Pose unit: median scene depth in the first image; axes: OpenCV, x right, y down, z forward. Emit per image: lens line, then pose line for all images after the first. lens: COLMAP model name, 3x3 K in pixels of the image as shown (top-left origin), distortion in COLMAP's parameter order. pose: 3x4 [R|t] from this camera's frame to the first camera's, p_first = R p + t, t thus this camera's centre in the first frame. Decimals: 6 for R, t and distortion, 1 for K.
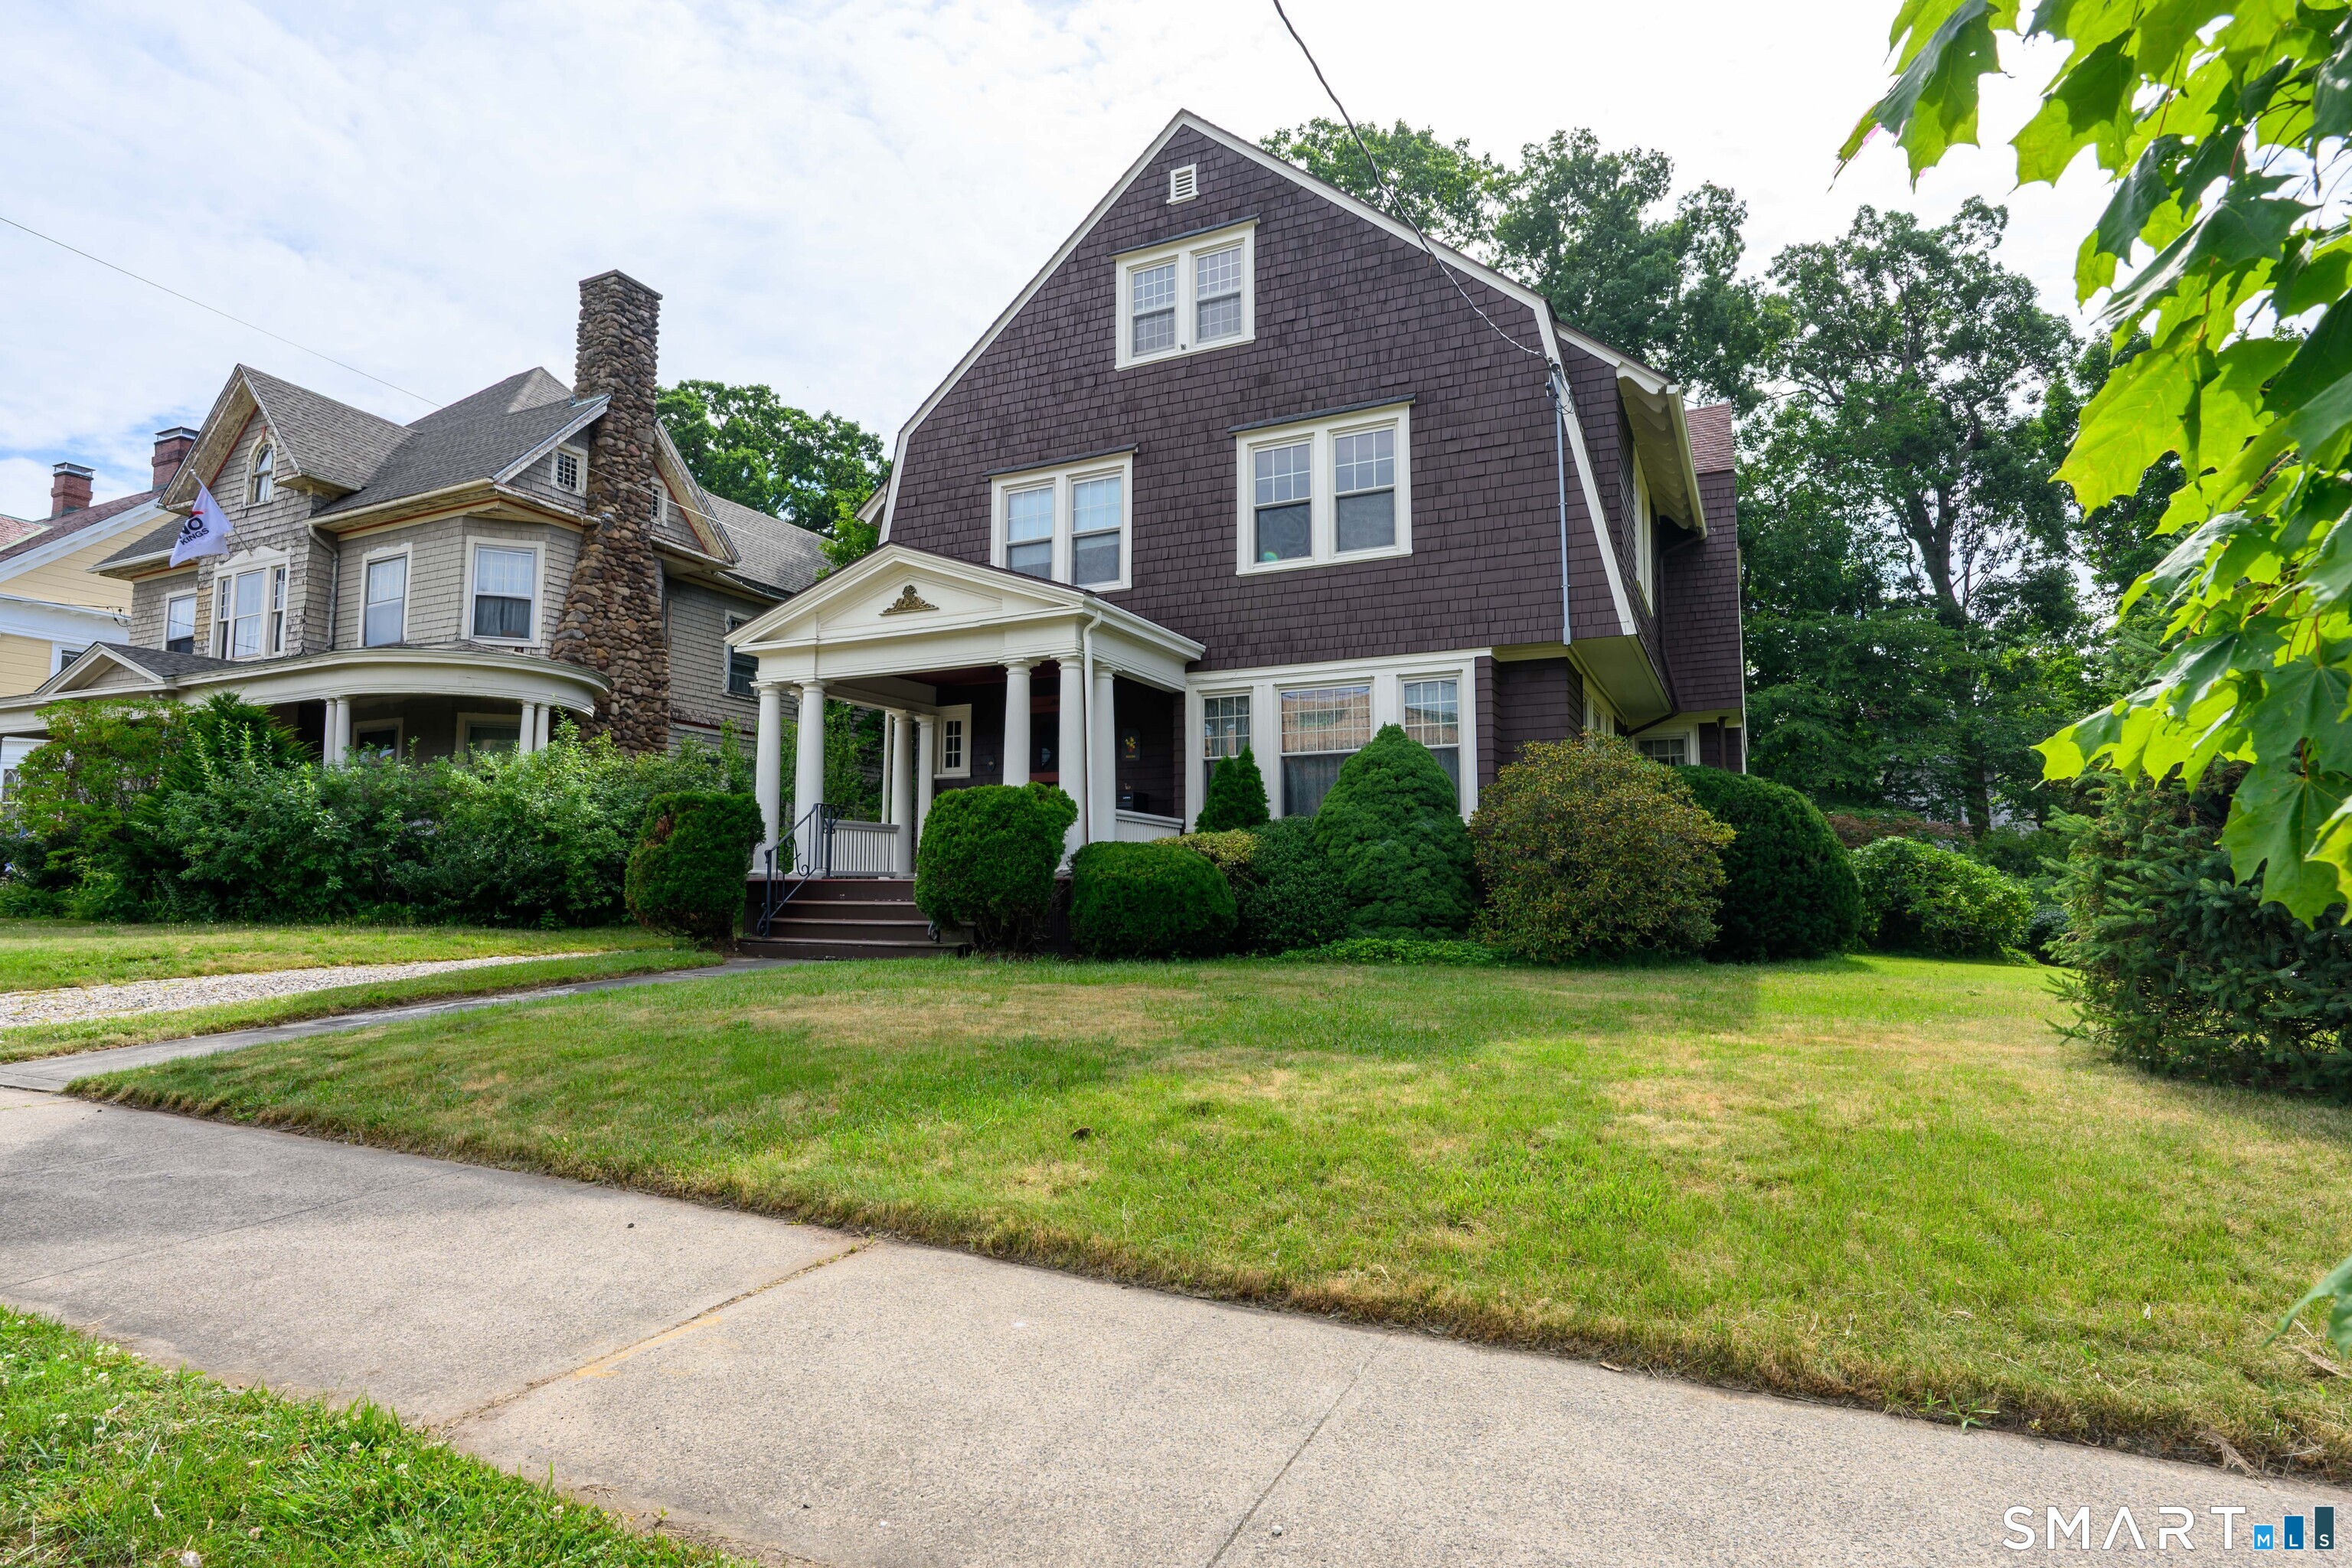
lens RADIAL K [[1163.2, 0, 1176.0], [0, 1163.2, 784.0], [0, 0, 1]] dist [-0.001636, -0.000147]
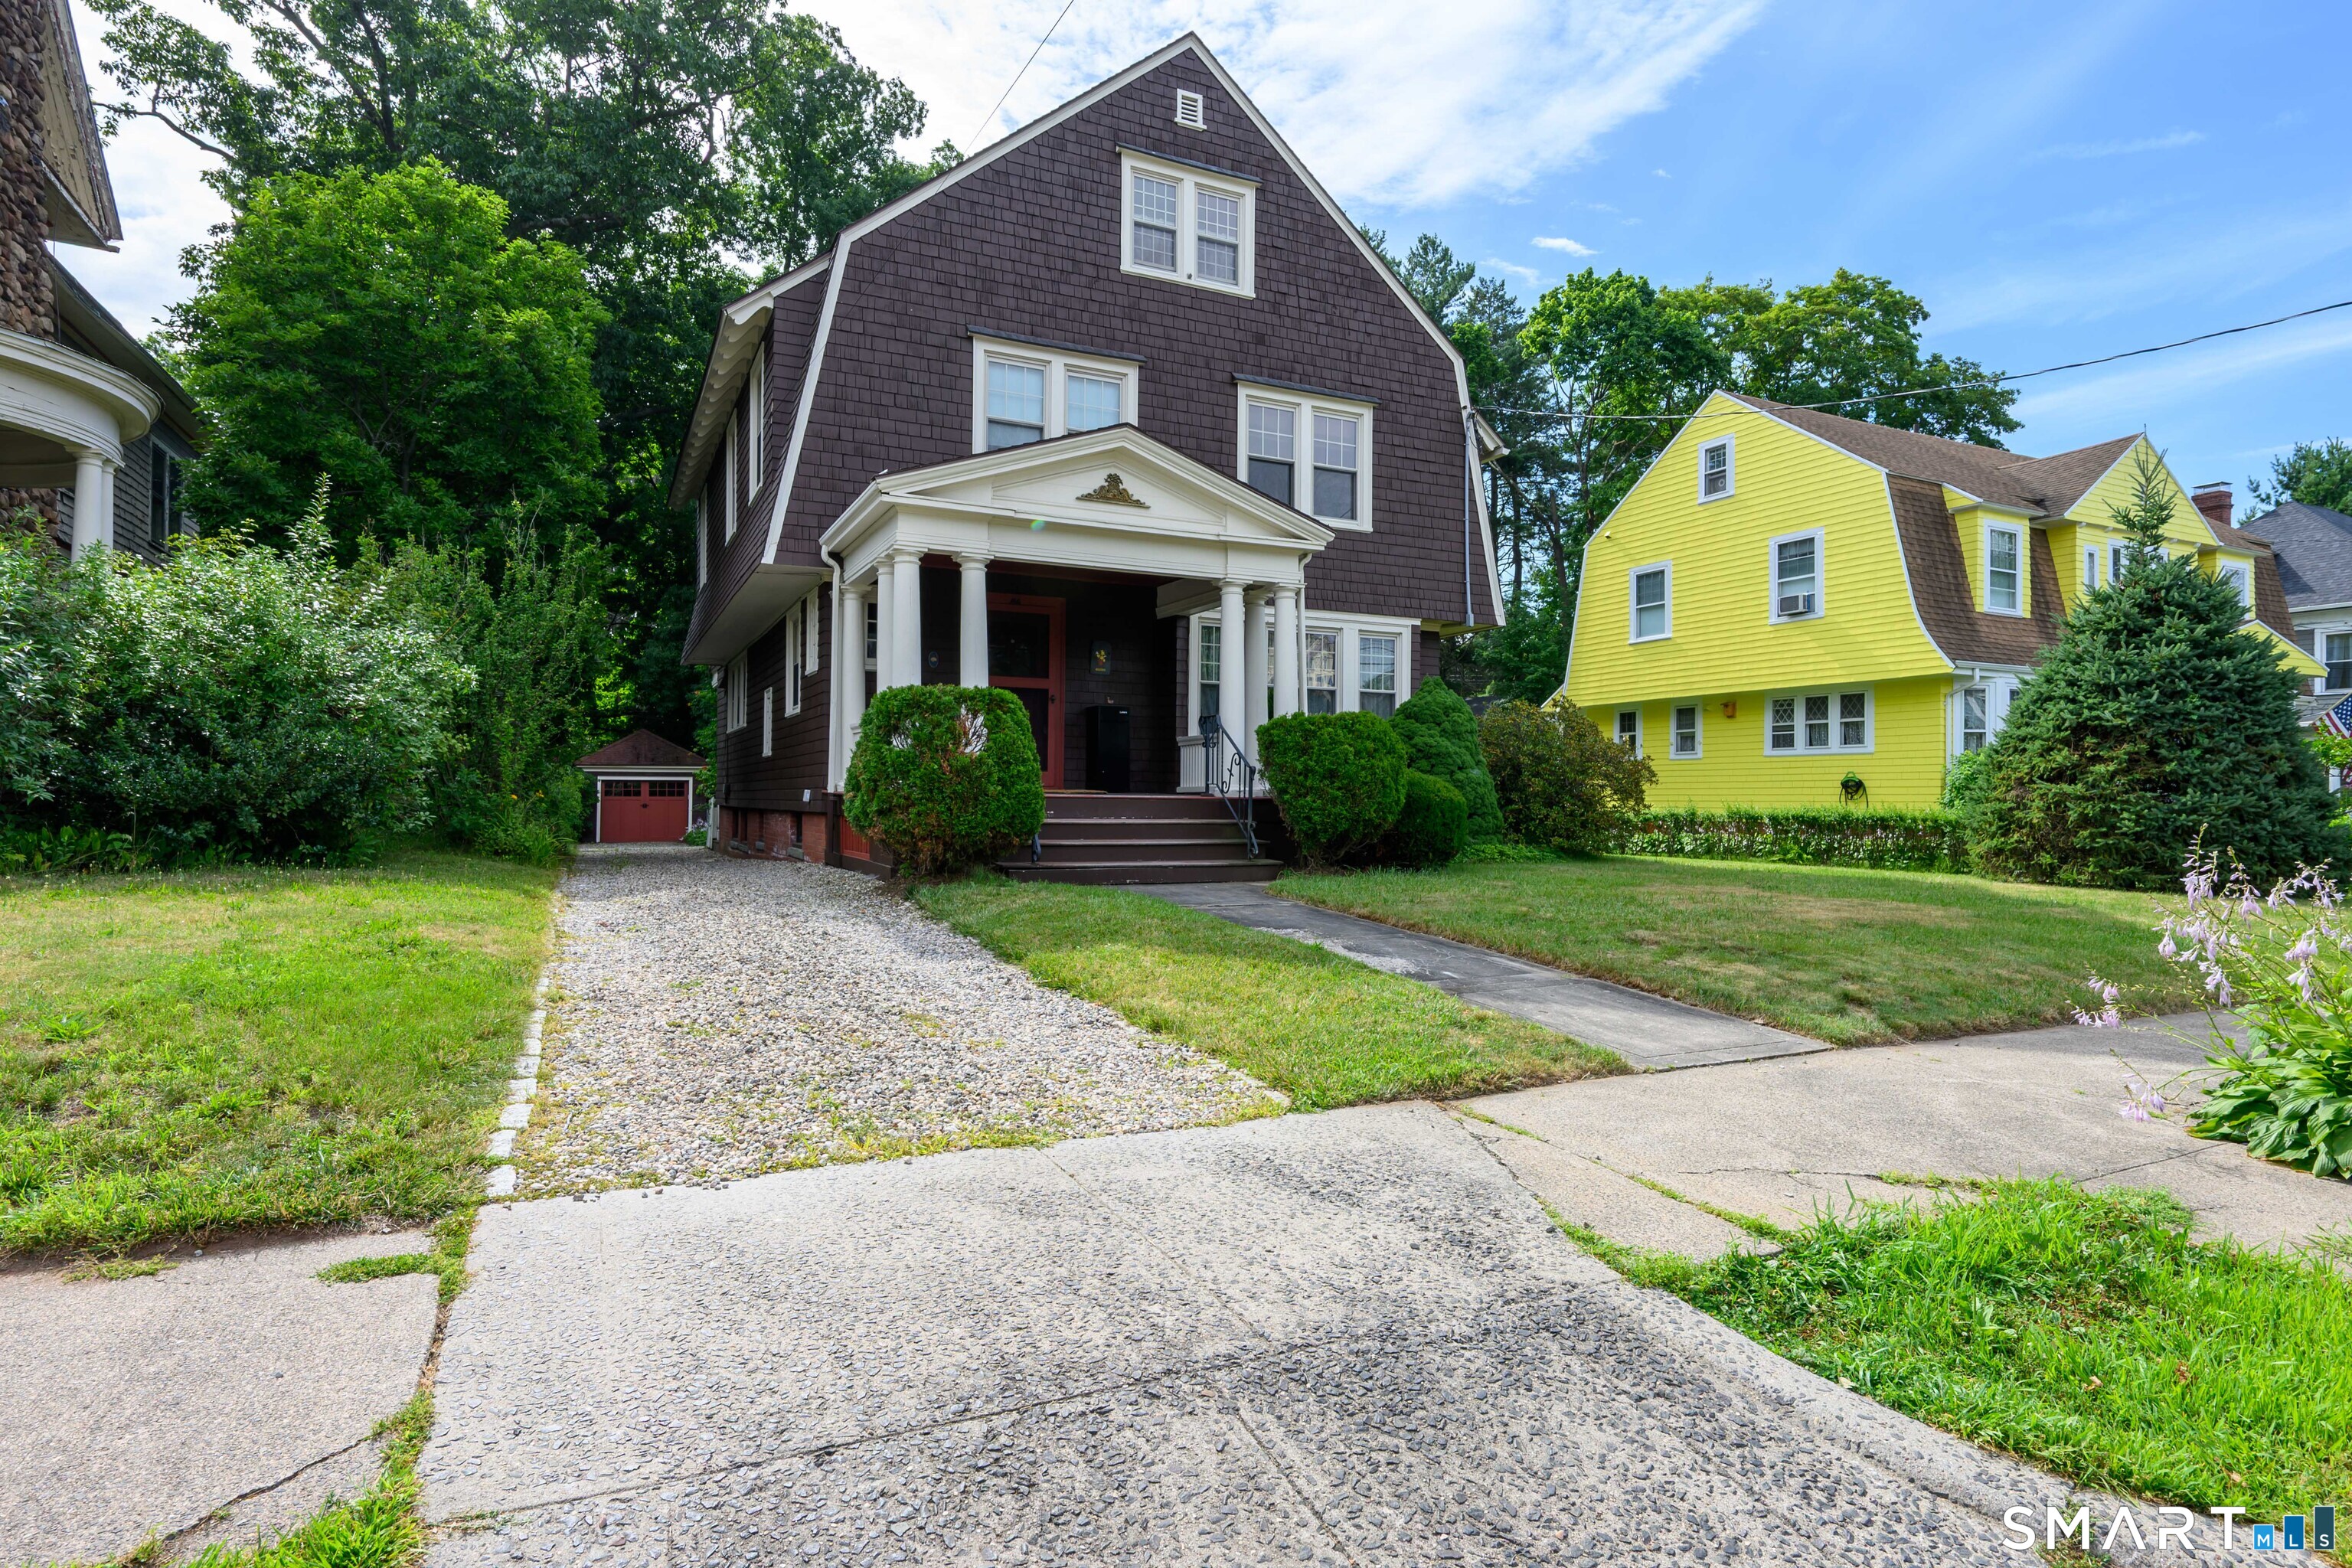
lens RADIAL K [[1163.2, 0, 1176.0], [0, 1163.2, 784.0], [0, 0, 1]] dist [-0.001636, -0.000147]
pose [[0.648797, 0.012761, 0.760854, -0.799032], [-0.077241, 0.995799, 0.049164, 0.020717], [-0.757031, -0.090667, 0.647058, 0.315040]]
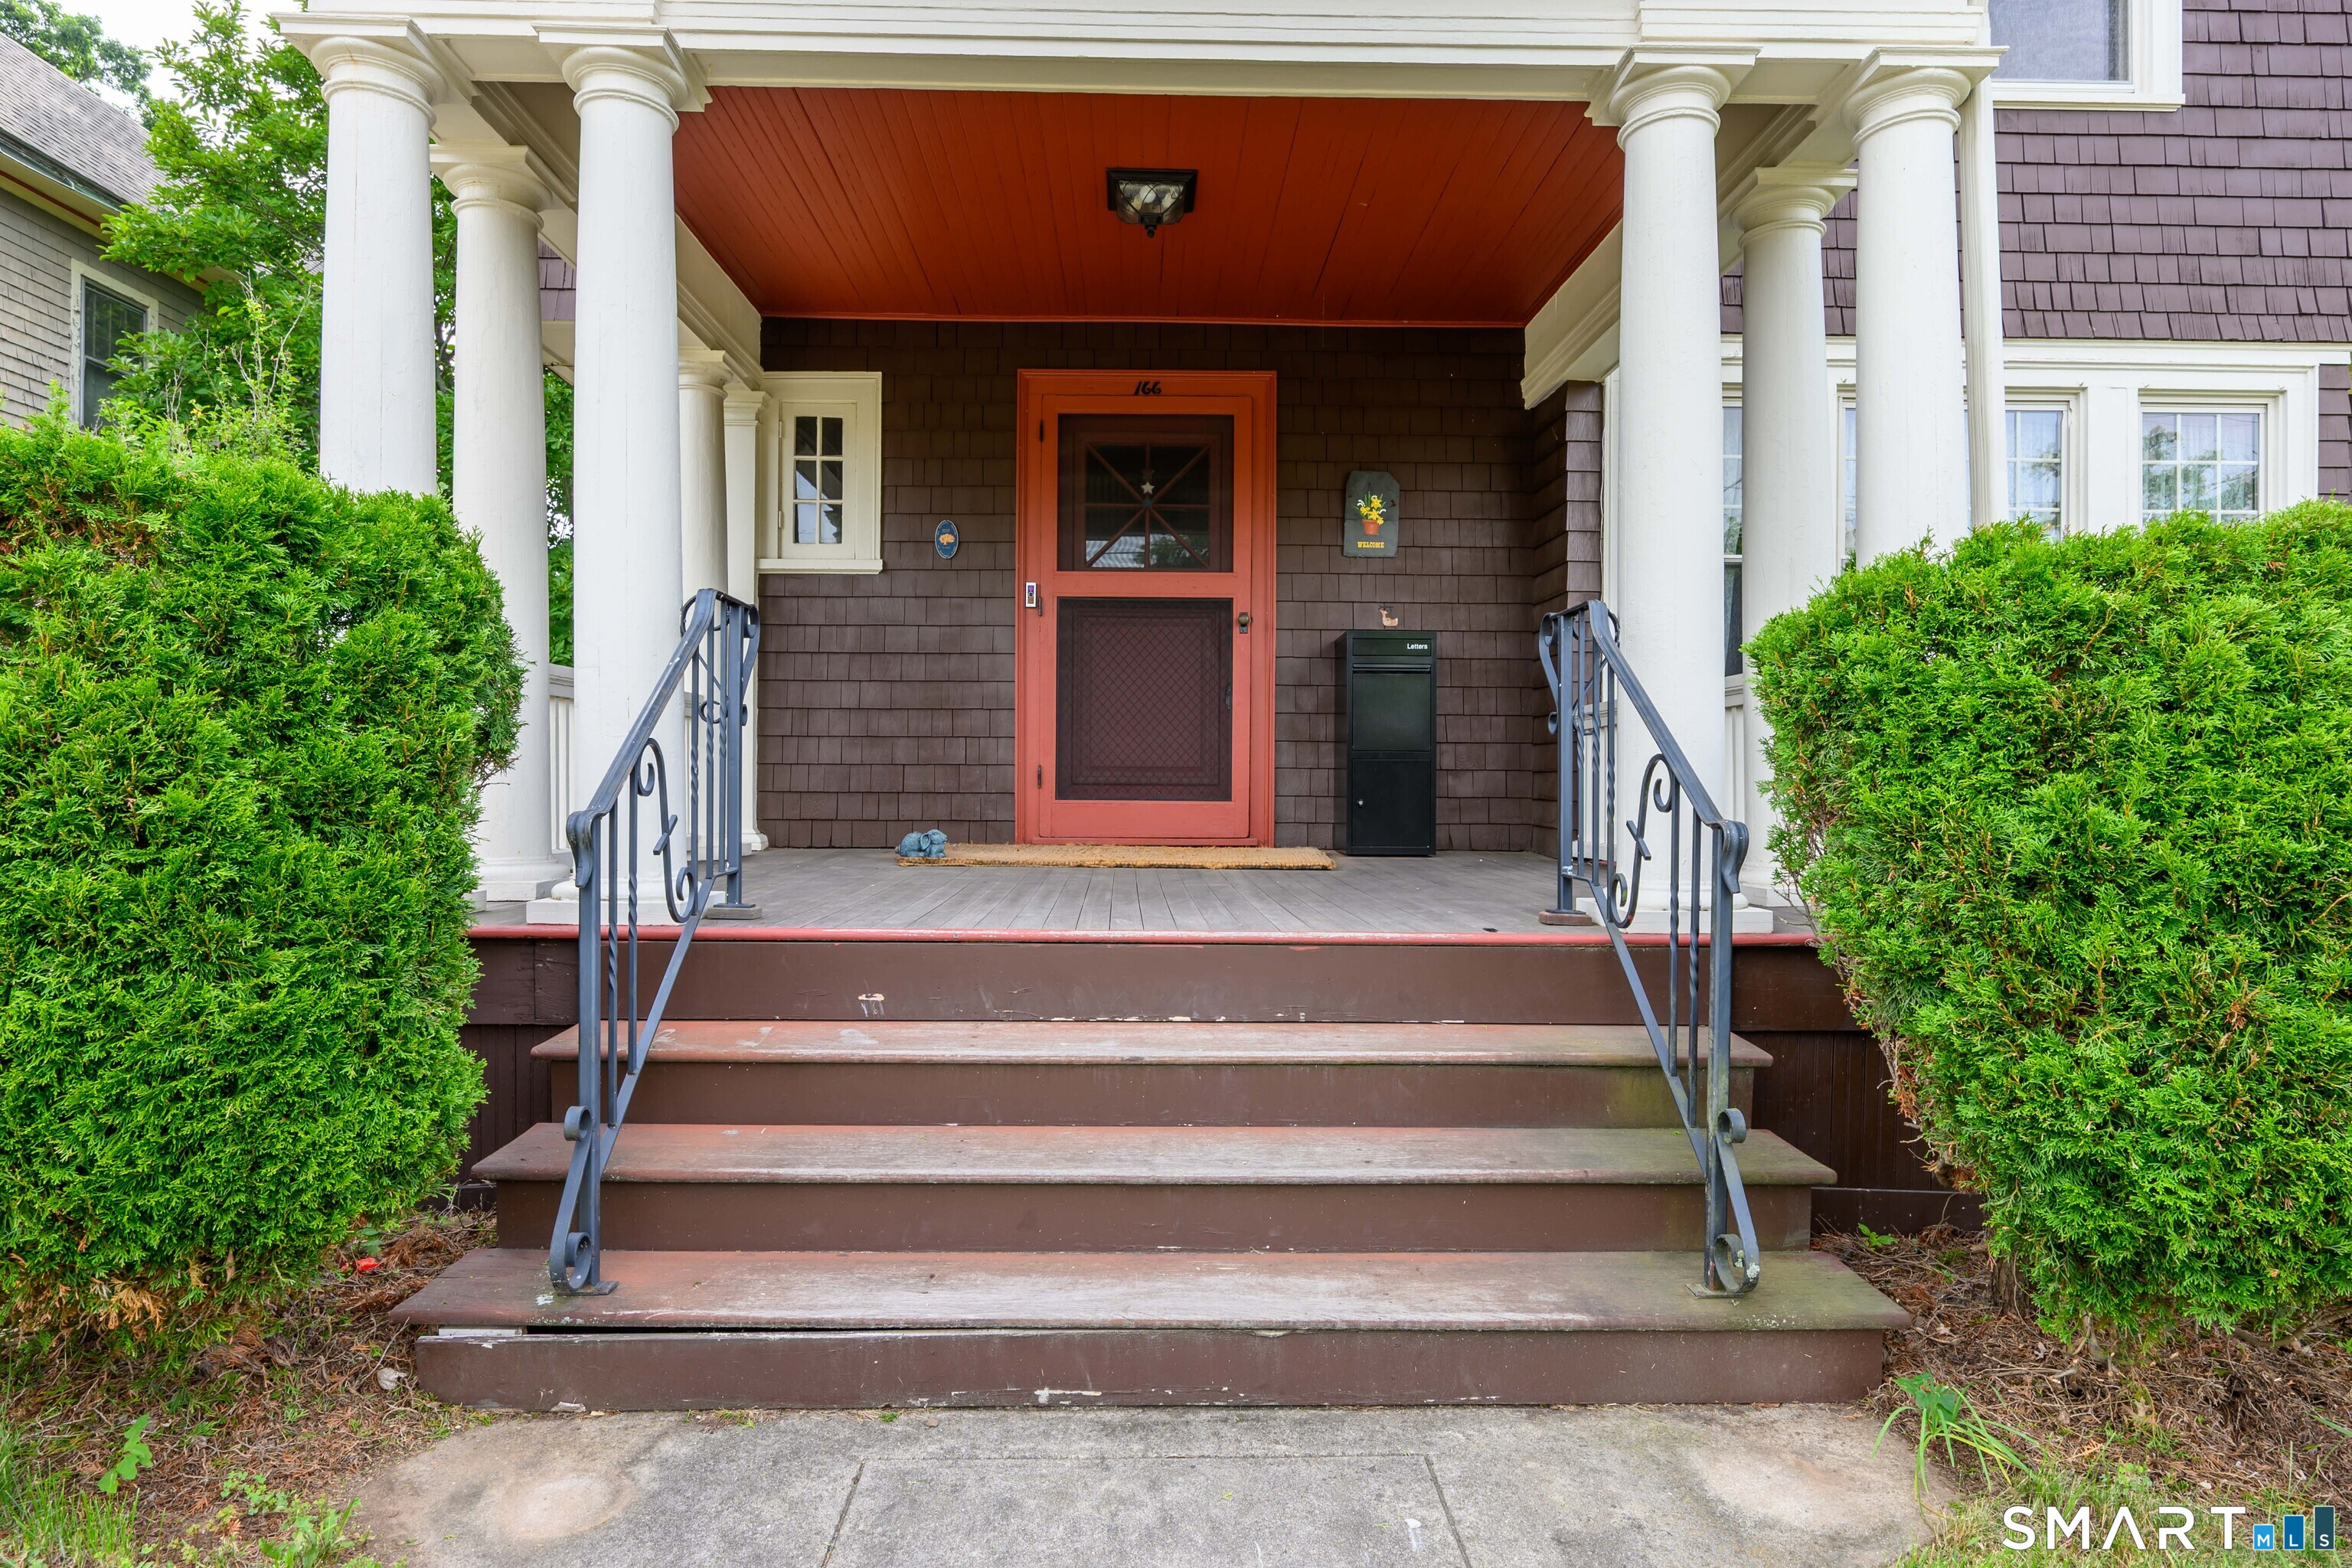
lens RADIAL K [[1268.7, 0, 1176.0], [0, 1268.7, 784.0], [0, 0, 1]] dist [0.003216, 0.000205]
pose [[0.902576, 0.006565, 0.430481, -0.308563], [-0.044066, 0.996041, 0.077201, 0.028385], [-0.428270, -0.088650, 0.899292, 0.664076]]
